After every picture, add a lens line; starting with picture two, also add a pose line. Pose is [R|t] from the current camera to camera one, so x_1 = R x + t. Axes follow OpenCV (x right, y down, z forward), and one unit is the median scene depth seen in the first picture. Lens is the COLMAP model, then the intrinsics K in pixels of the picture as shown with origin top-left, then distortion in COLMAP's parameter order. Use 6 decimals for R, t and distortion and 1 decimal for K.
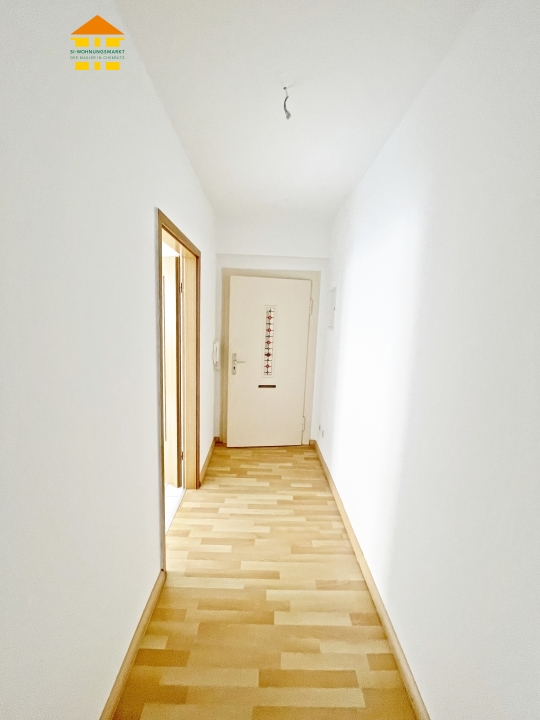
lens RADIAL K [[289.3, 0, 266.8], [0, 289.3, 359.4], [0, 0, 1]] dist [-0.003328, -0.000104]
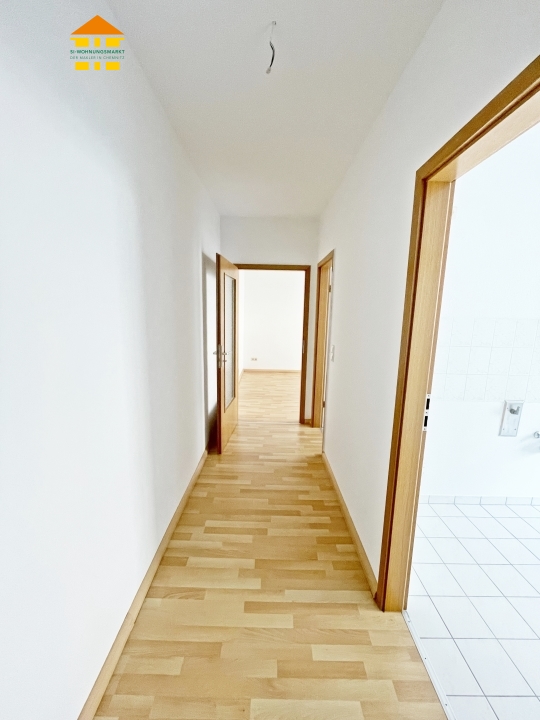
lens RADIAL K [[289.3, 0, 268.7], [0, 289.3, 360.0], [0, 0, 1]] dist [-0.003328, -0.000104]
pose [[-0.999153, -0.041088, -0.002045, 0.004074], [-0.039591, 0.946862, 0.319195, -0.208172], [-0.011178, 0.319006, -0.947687, 1.637268]]
